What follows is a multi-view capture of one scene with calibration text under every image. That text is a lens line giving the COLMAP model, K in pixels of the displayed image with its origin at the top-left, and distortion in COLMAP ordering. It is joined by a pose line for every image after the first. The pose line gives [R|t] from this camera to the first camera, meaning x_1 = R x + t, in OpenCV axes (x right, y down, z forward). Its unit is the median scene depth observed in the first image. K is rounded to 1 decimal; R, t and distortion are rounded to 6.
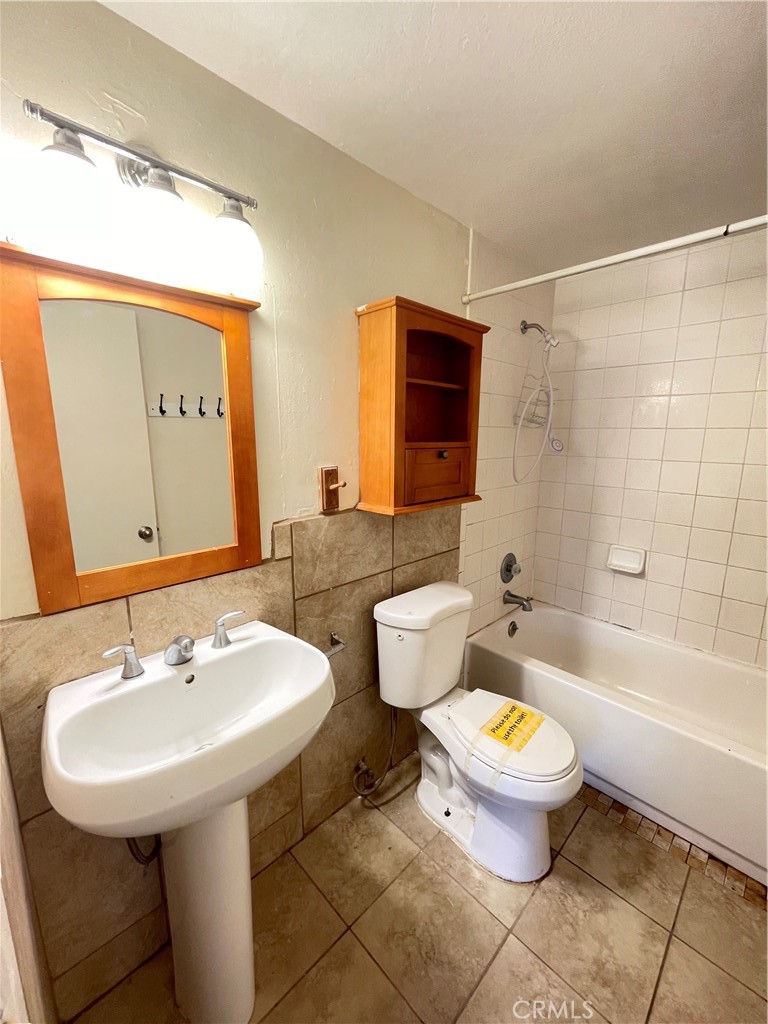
lens RADIAL K [[417.3, 0, 384.1], [0, 417.3, 512.8], [0, 0, 1]] dist [-0.003396, 0.000401]
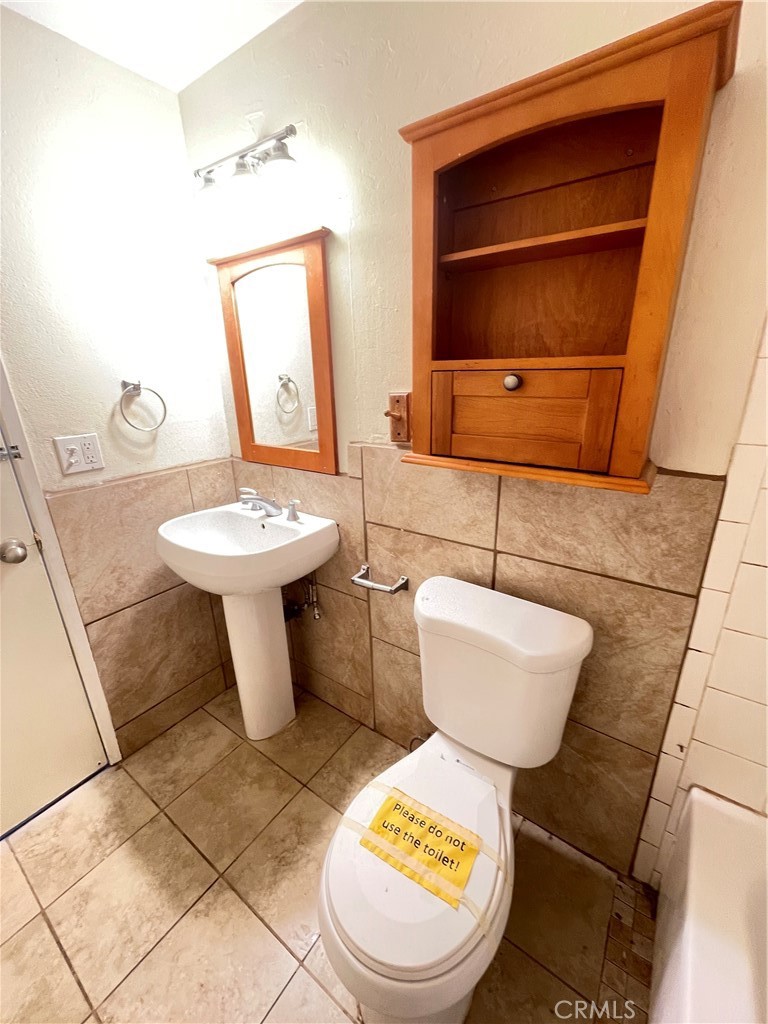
lens RADIAL K [[417.3, 0, 384.1], [0, 417.3, 512.8], [0, 0, 1]] dist [-0.003396, 0.000401]
pose [[0.168053, 0.313988, -0.934436, 0.729803], [-0.158199, 0.944221, 0.288825, -0.115140], [0.973001, 0.099289, 0.208352, 0.784217]]
